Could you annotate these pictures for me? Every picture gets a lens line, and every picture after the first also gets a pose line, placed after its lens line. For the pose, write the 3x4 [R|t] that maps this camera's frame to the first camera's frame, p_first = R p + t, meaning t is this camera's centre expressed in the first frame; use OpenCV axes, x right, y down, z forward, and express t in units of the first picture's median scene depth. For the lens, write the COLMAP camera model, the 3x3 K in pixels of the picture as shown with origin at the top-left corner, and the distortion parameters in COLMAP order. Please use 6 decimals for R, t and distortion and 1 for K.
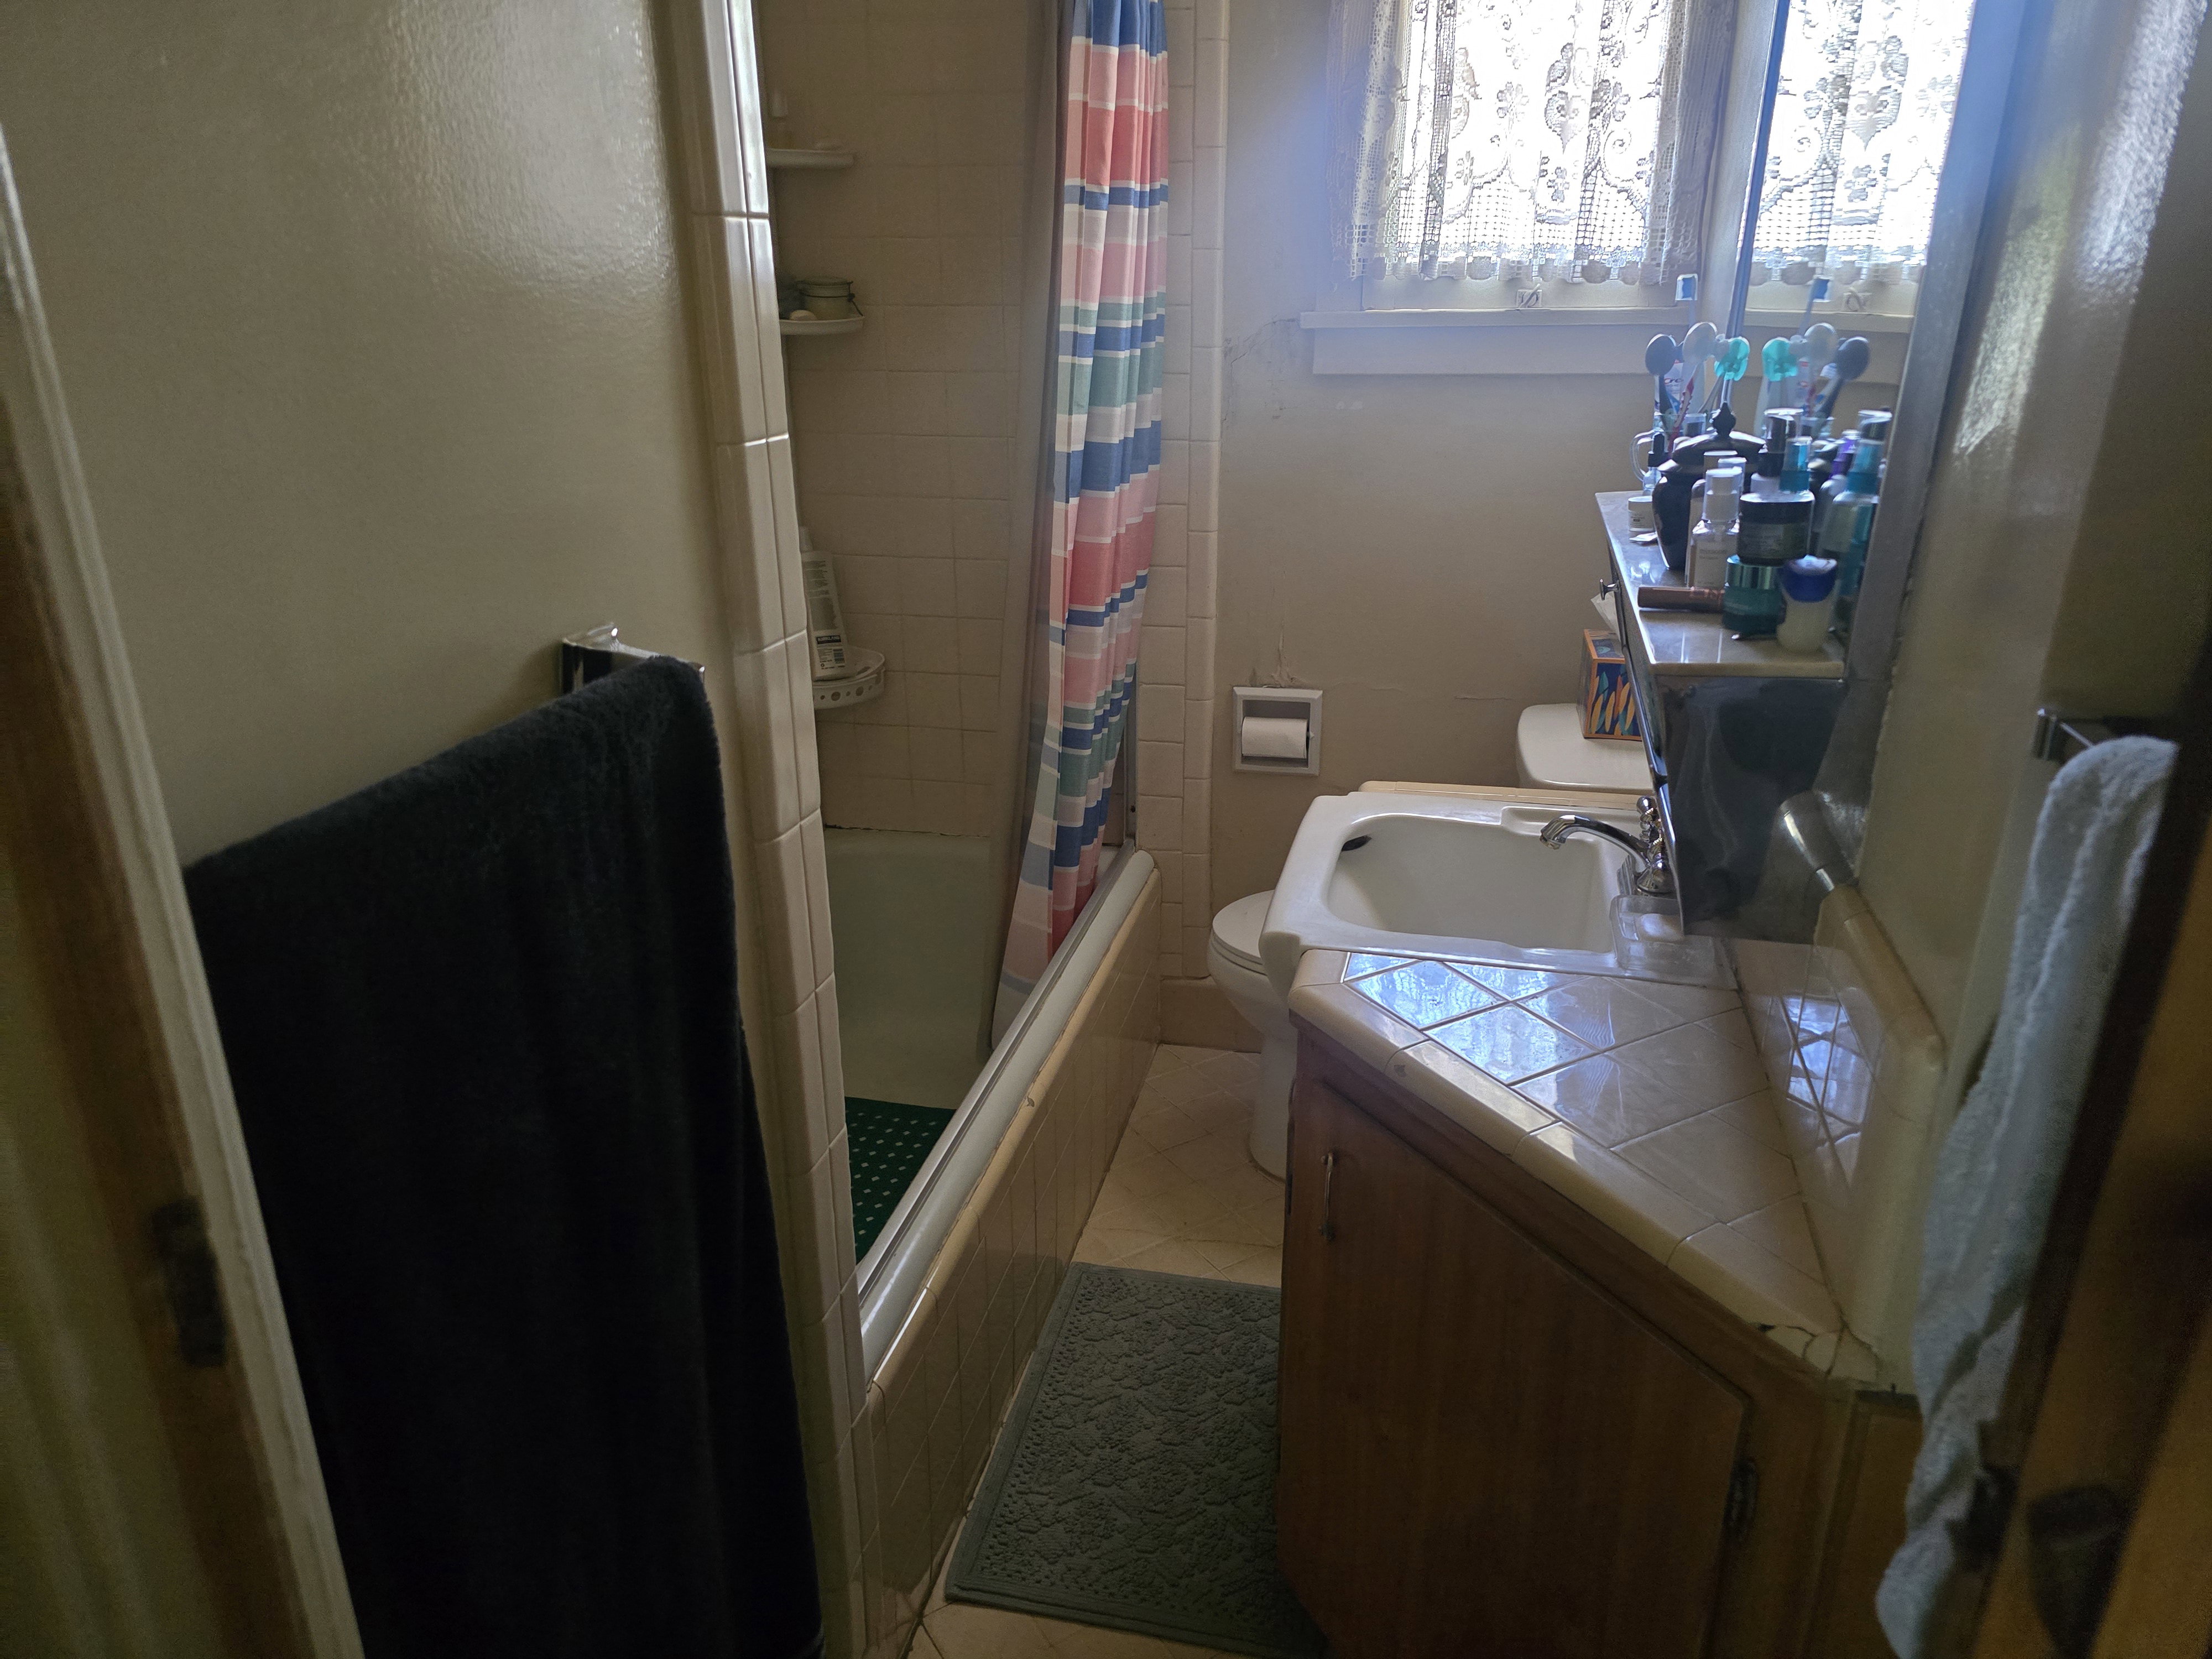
lens RADIAL K [[1601.4, 0, 1106.0], [0, 1601.4, 829.5], [0, 0, 1]] dist [0.220745, -0.061335]
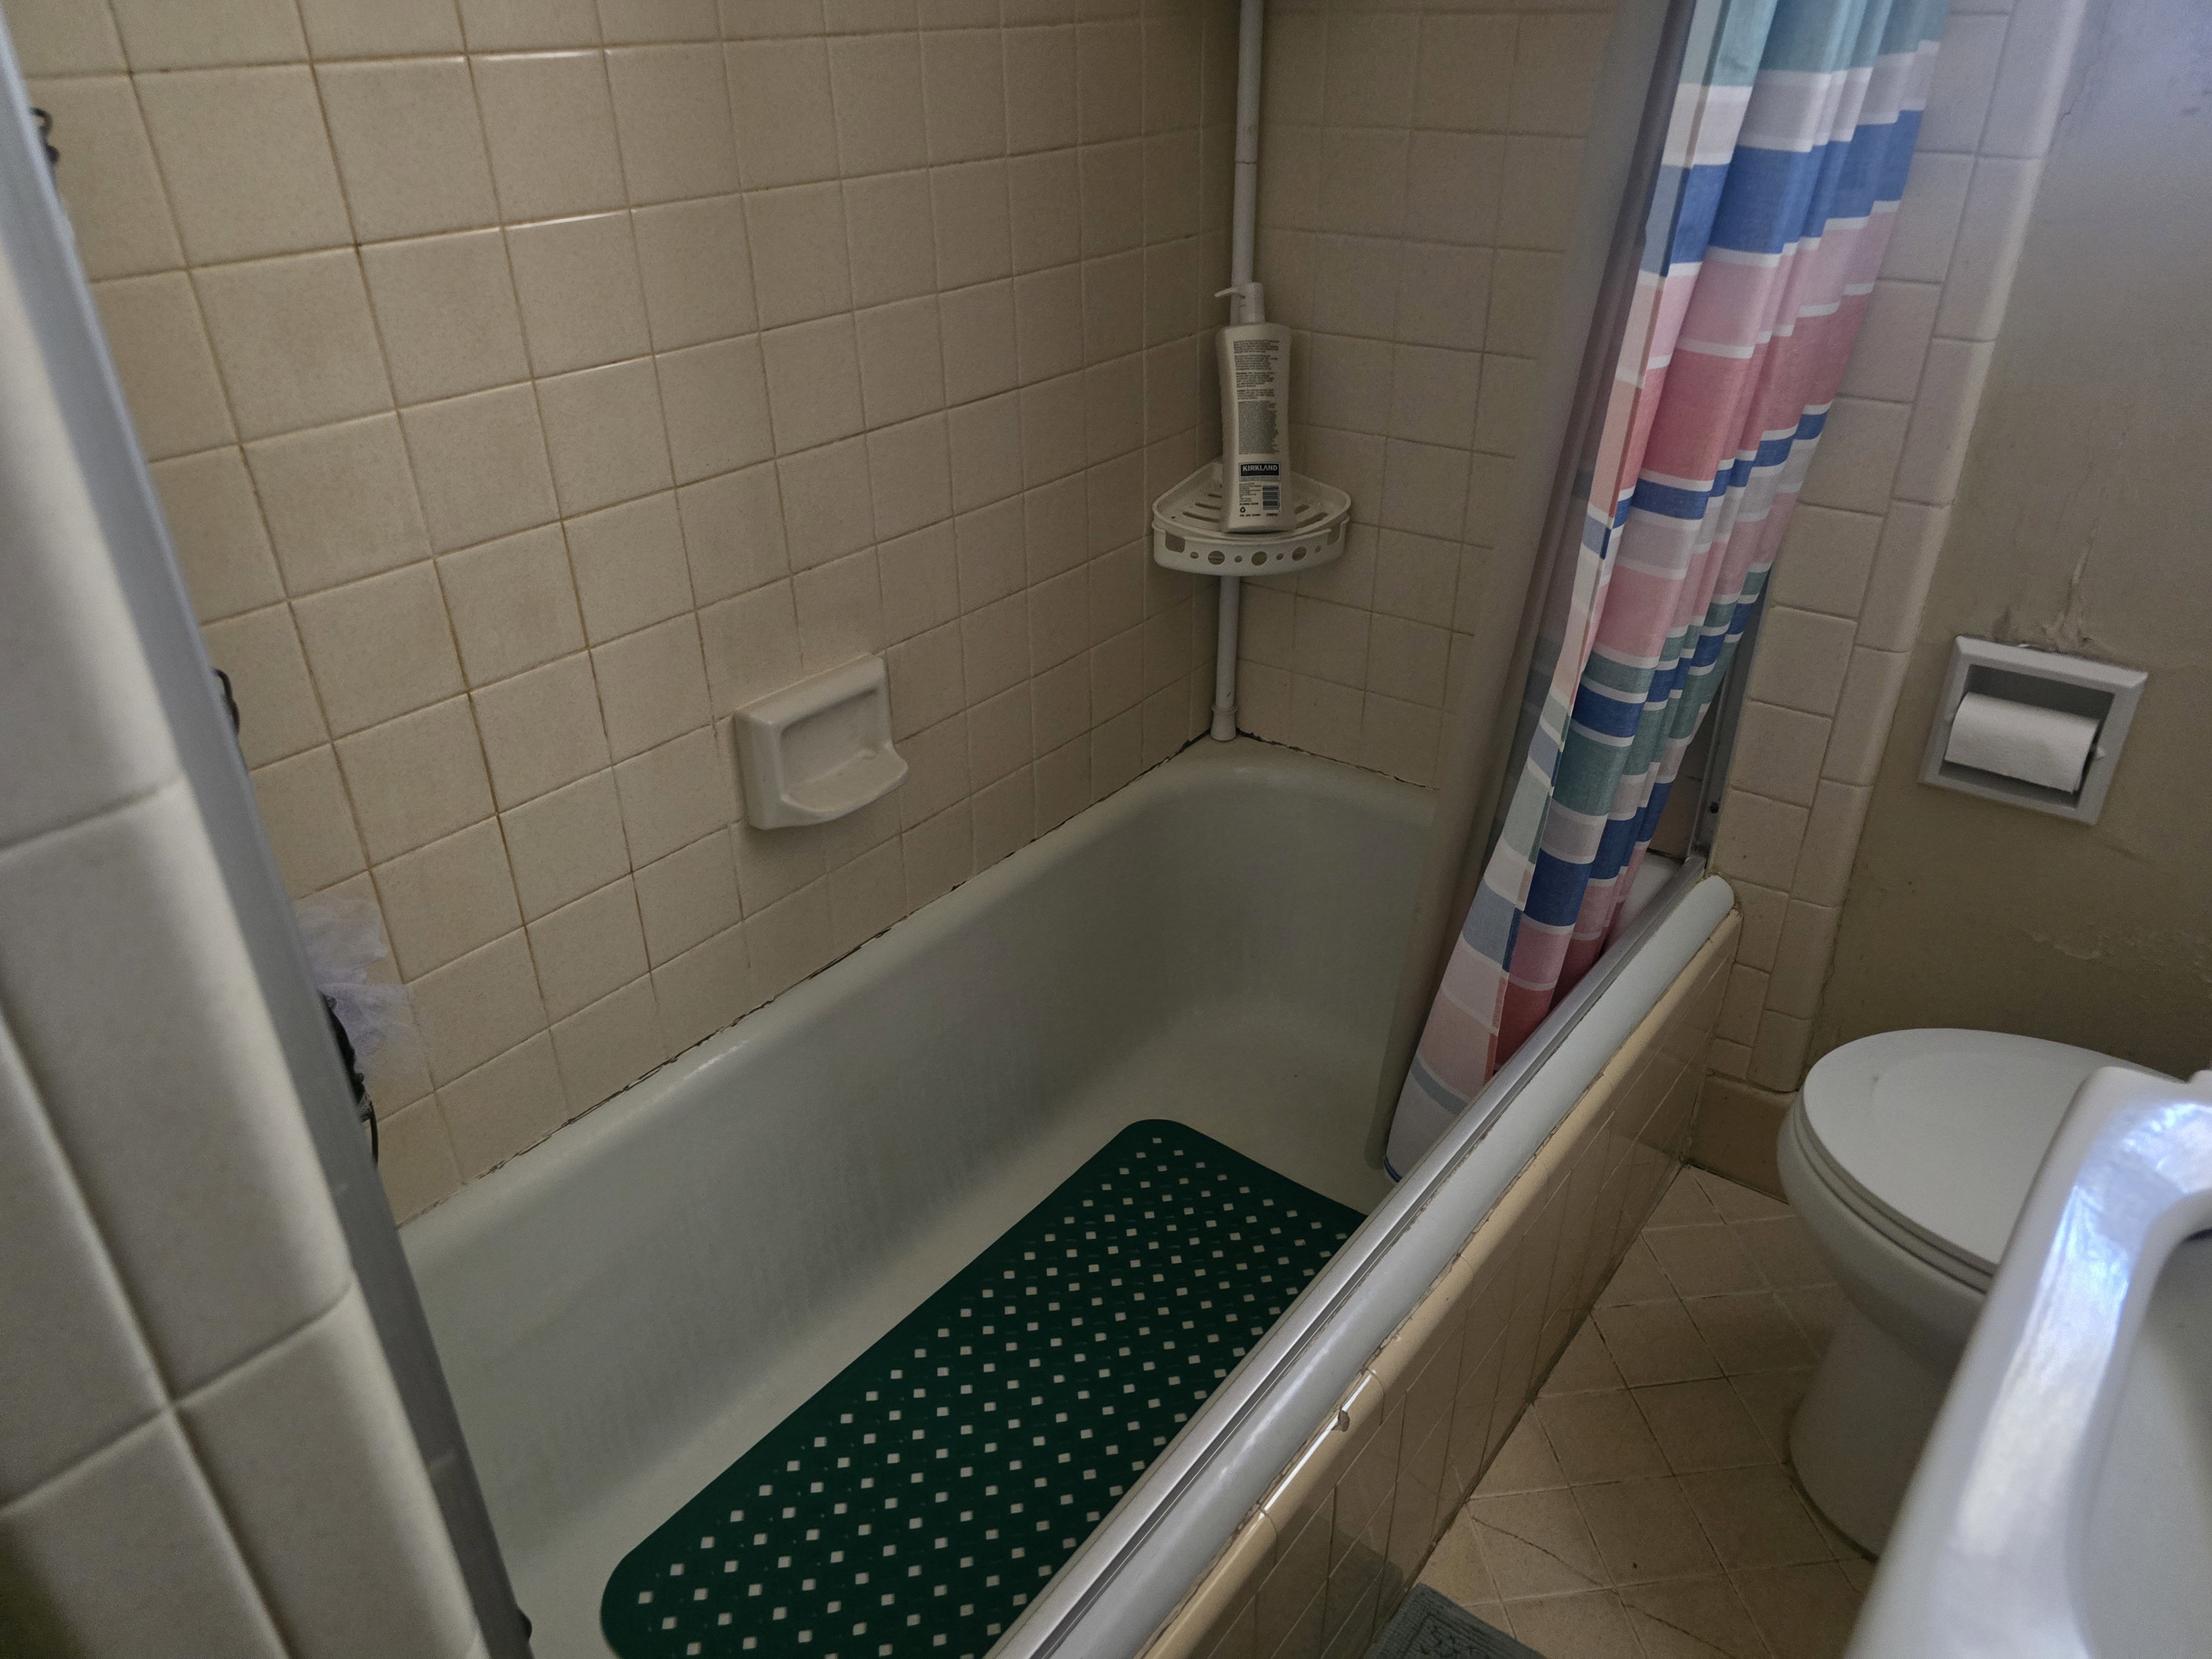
lens RADIAL K [[1496.9, 0, 1108.6], [0, 1496.9, 821.1], [0, 0, 1]] dist [0.055610, -0.046232]
pose [[0.904232, 0.202359, -0.376053, 0.027113], [-0.132215, 0.969991, 0.204051, -0.099729], [0.406060, -0.134789, 0.903851, 0.435912]]
